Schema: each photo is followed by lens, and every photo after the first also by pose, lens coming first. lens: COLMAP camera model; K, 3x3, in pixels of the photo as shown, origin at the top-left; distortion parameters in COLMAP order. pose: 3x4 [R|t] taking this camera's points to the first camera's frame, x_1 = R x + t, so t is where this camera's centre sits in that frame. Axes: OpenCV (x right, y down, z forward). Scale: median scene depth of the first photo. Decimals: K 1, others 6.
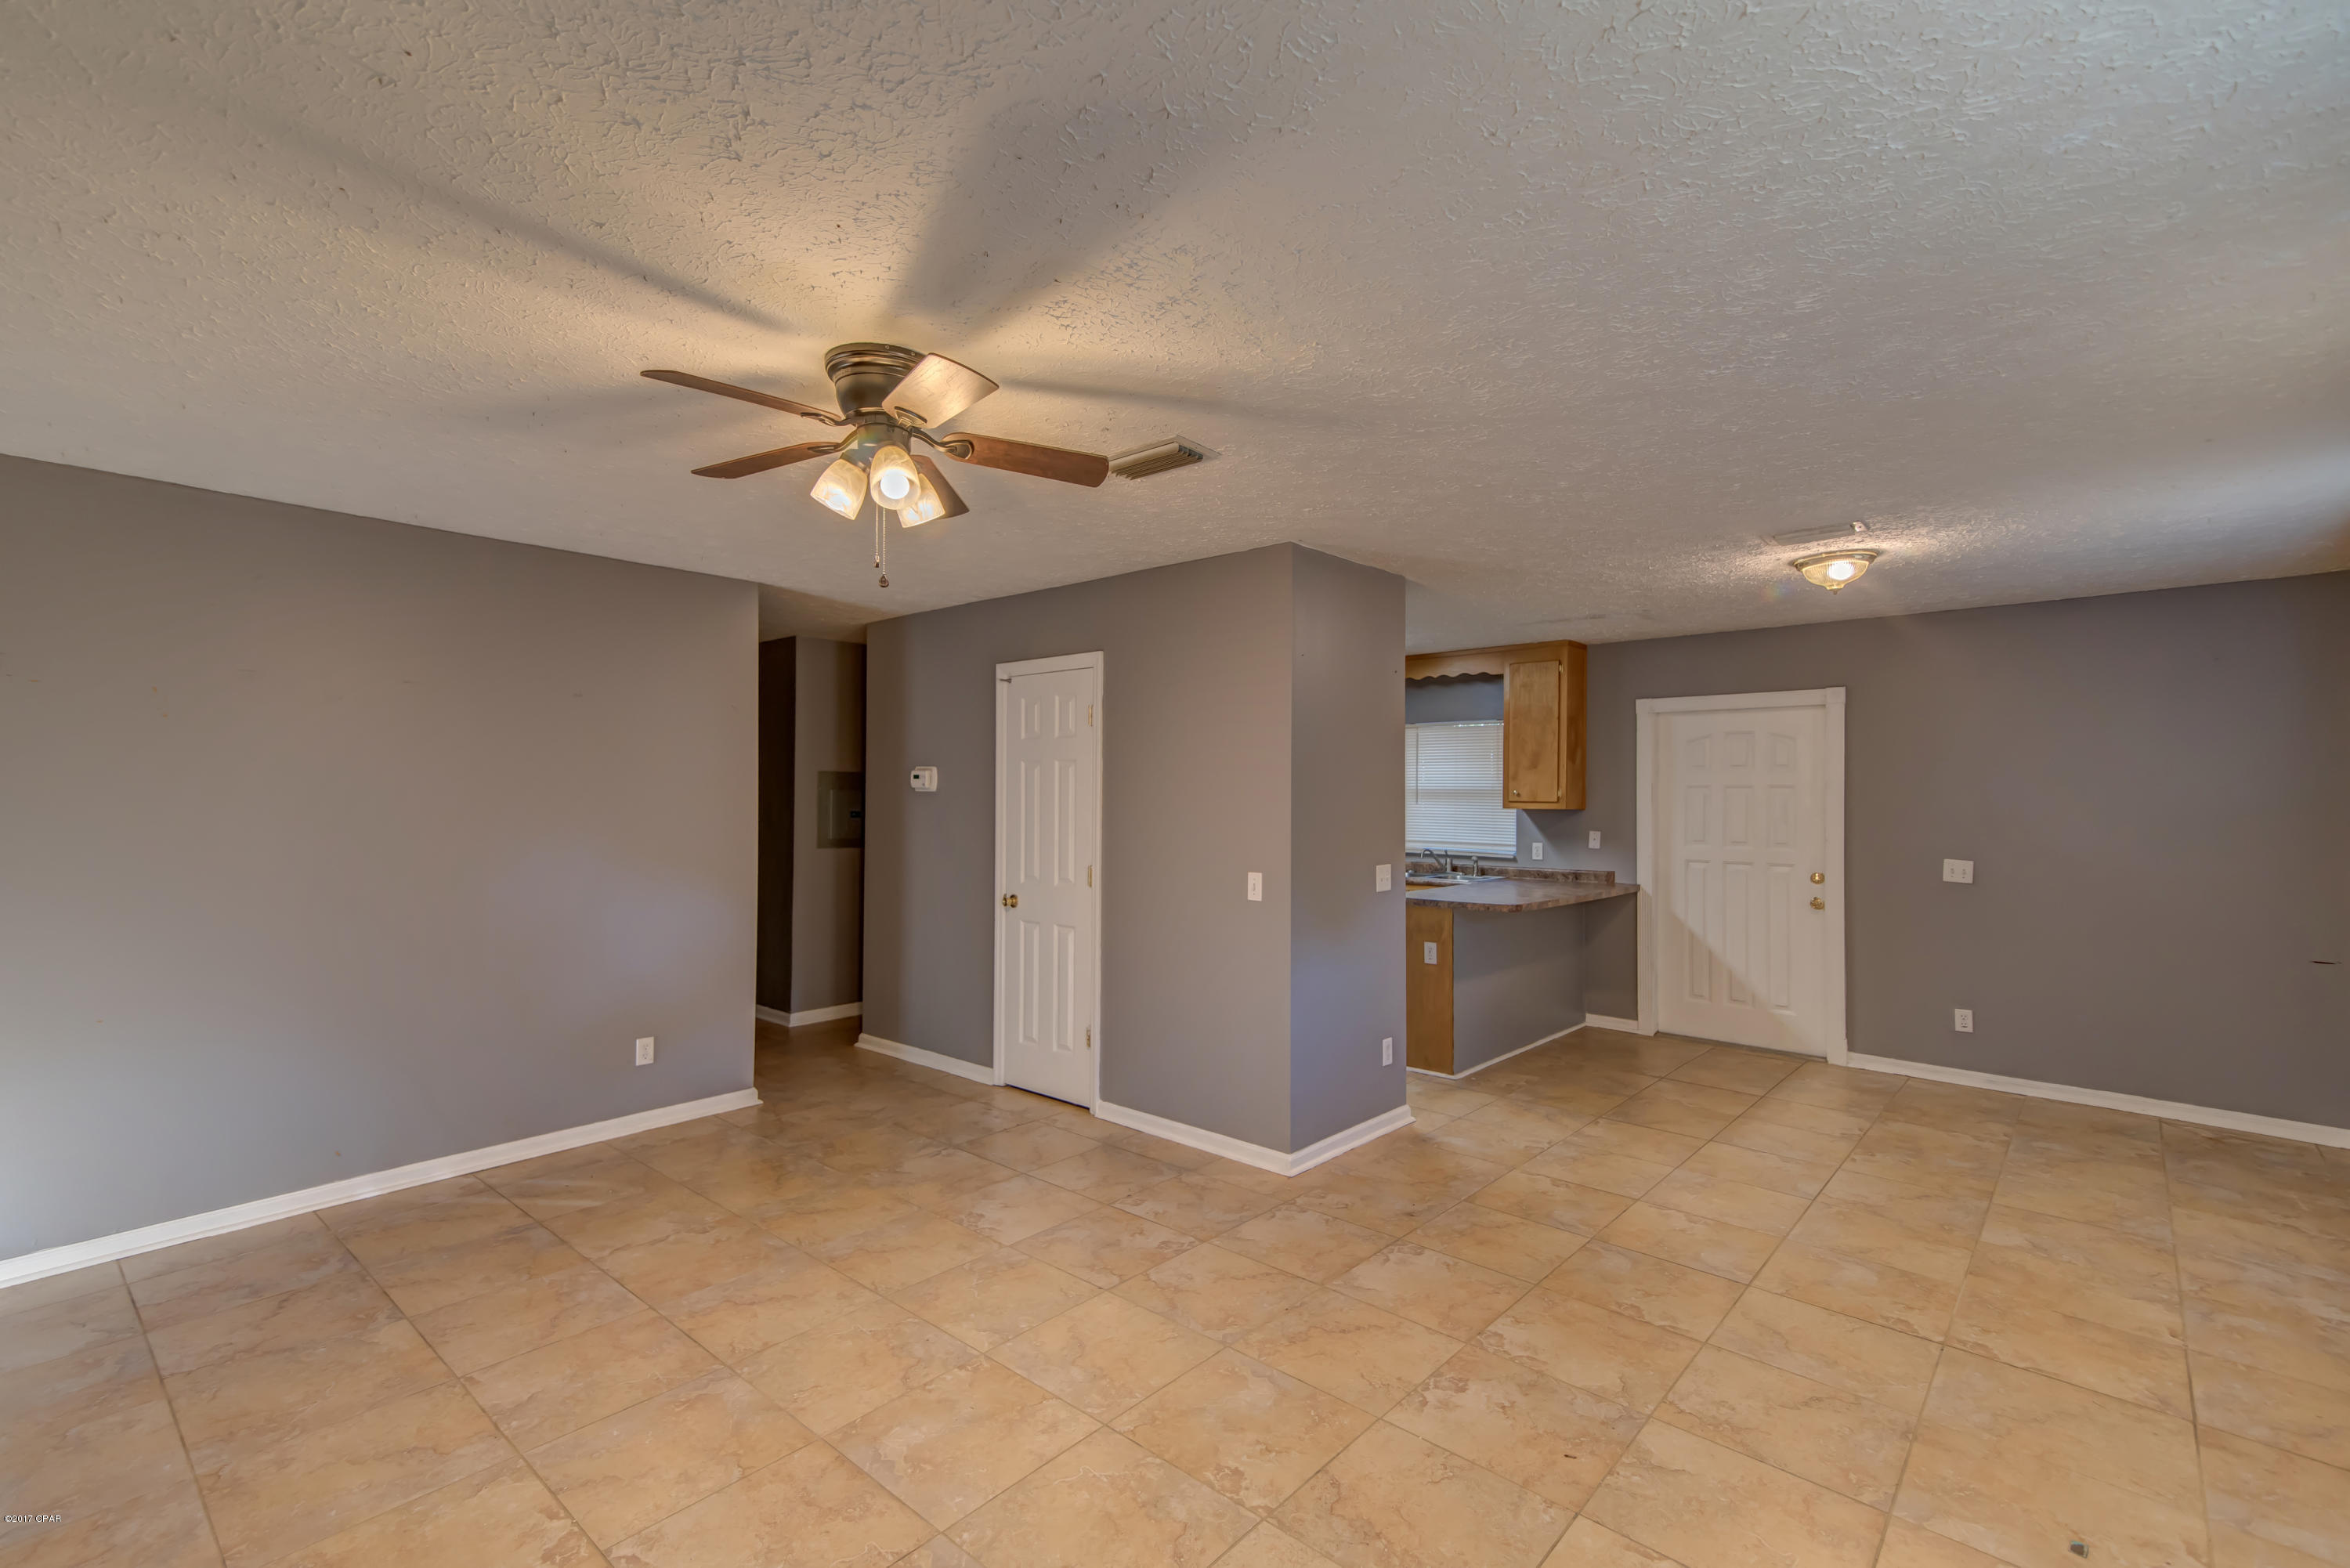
lens RADIAL K [[1045.1, 0, 1187.8], [0, 1045.1, 788.7], [0, 0, 1]] dist [0.081958, -0.000412]
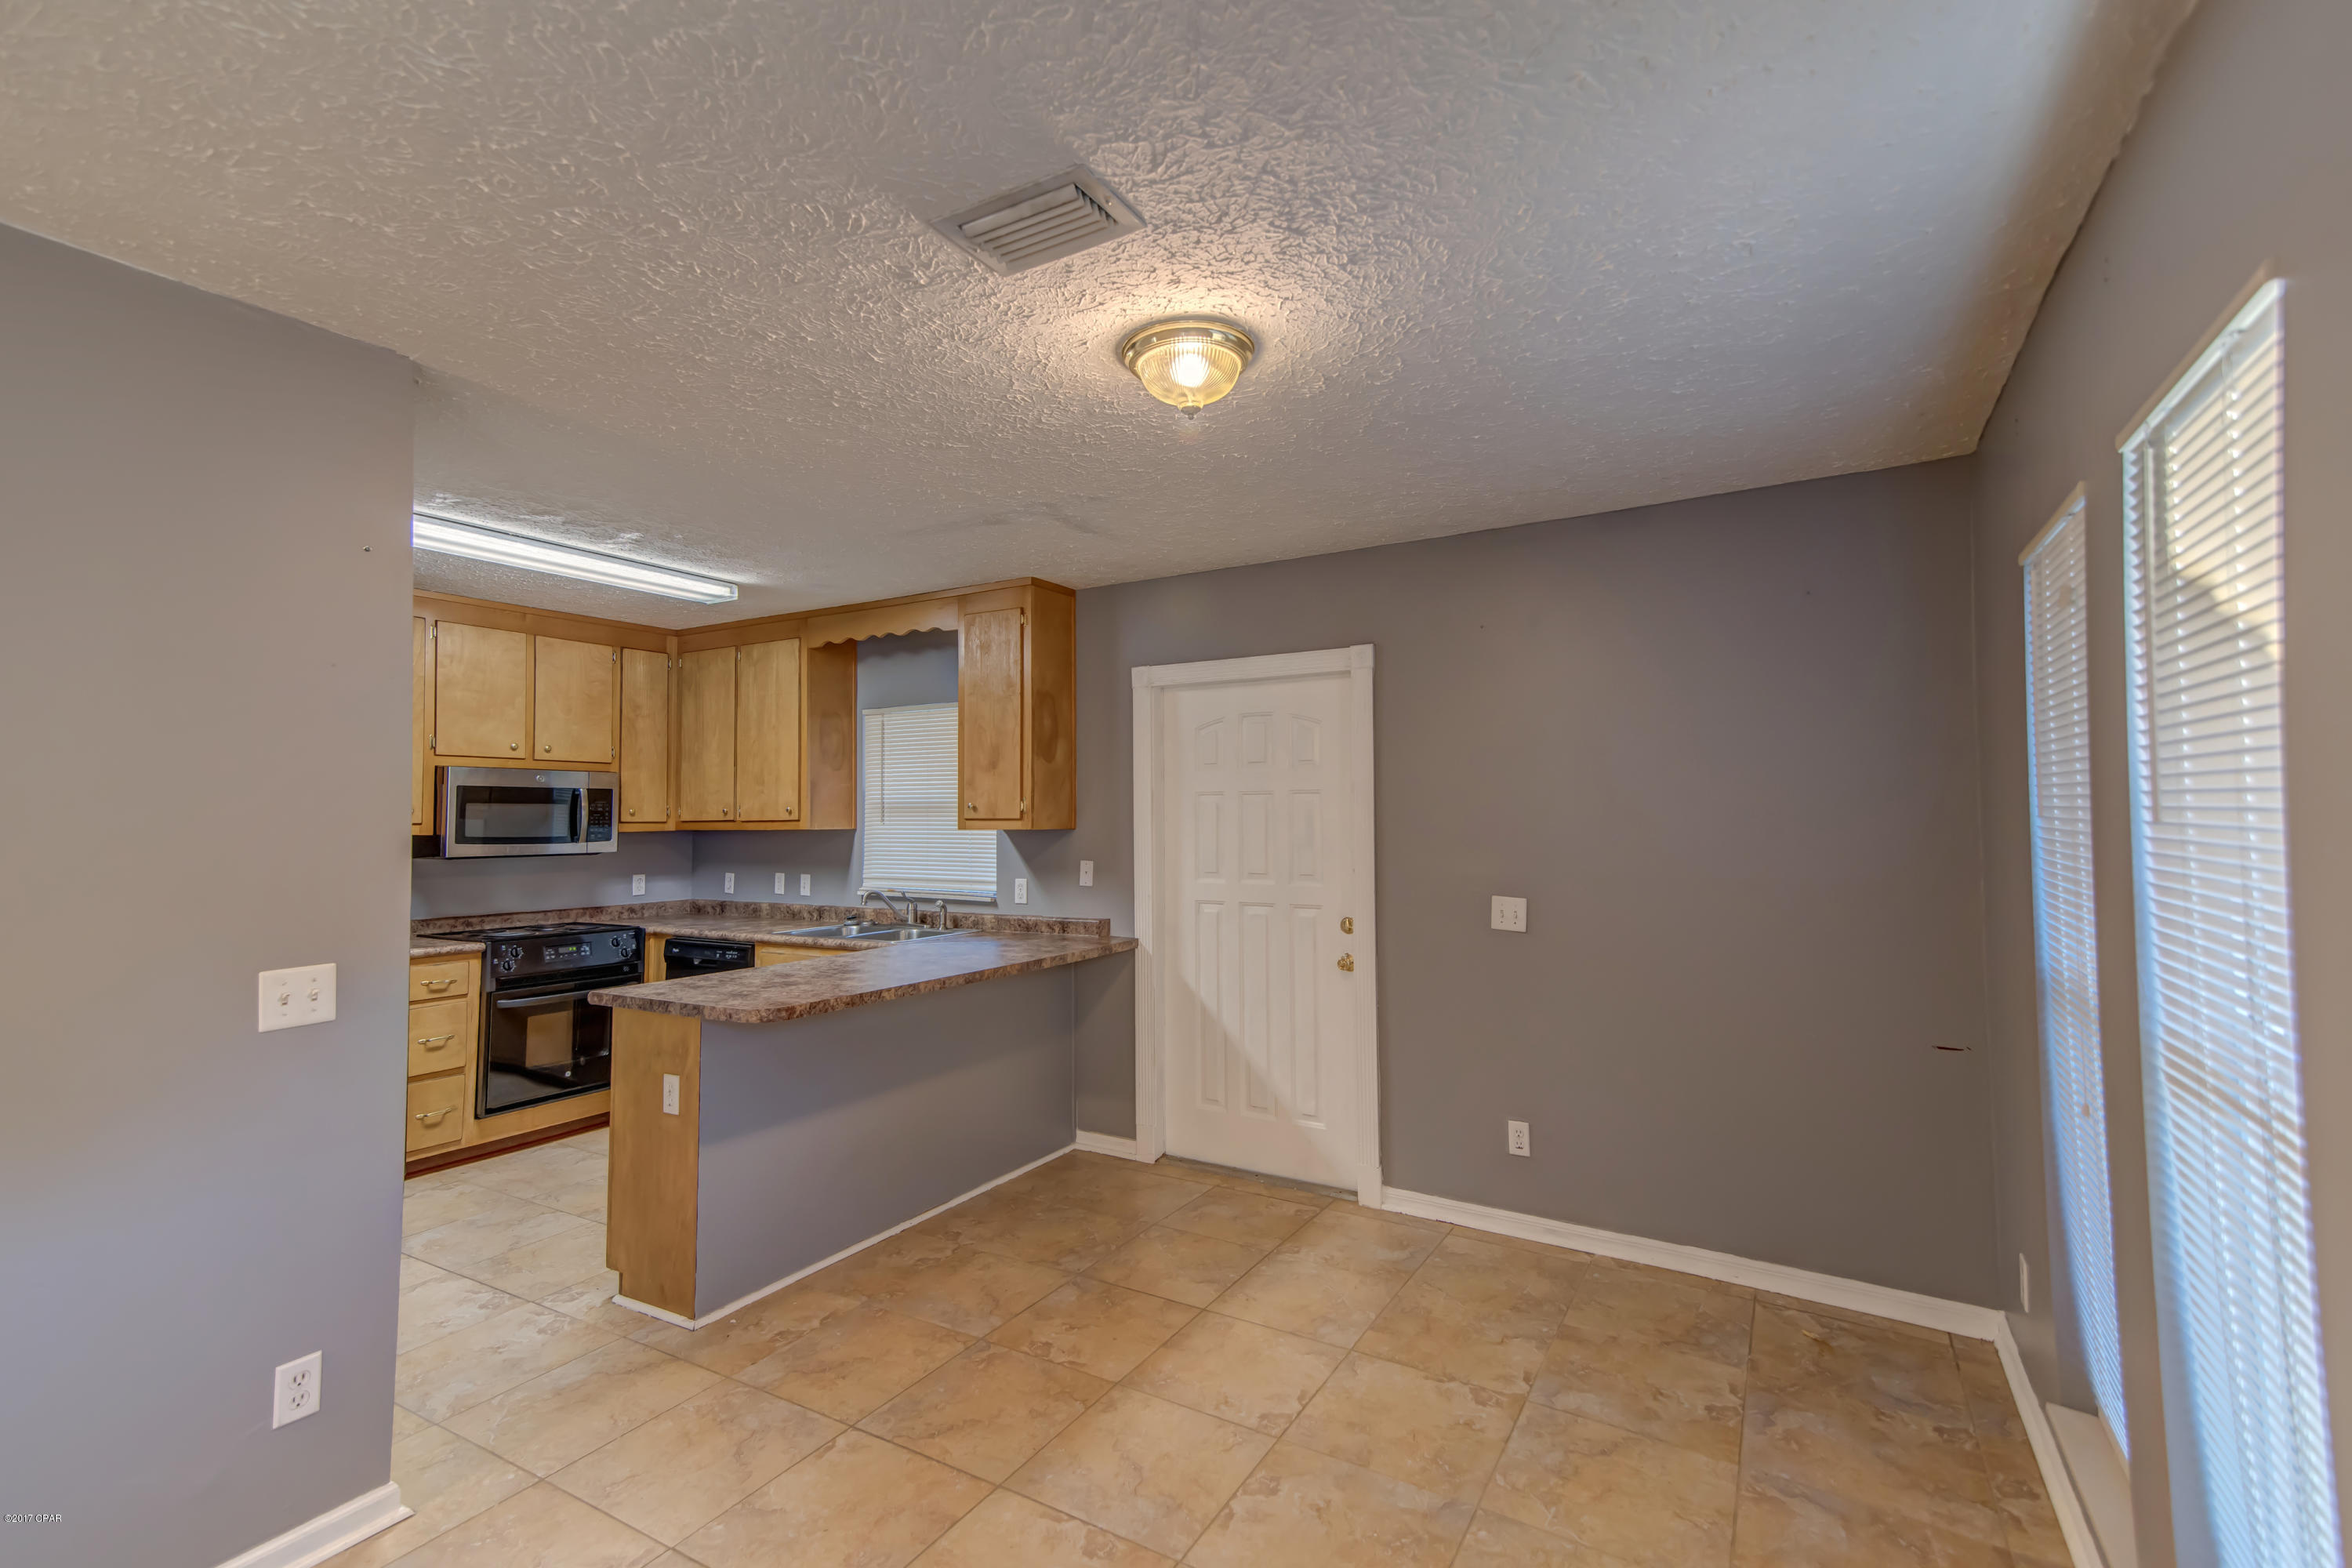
lens RADIAL K [[1066.1, 0, 1154.3], [0, 1066.1, 784.6], [0, 0, 1]] dist [0.071746, -0.000565]
pose [[0.986343, -0.007919, 0.164515, 0.490402], [0.011378, 0.999733, -0.020093, 0.008592], [-0.164312, 0.021690, 0.986170, 0.484715]]
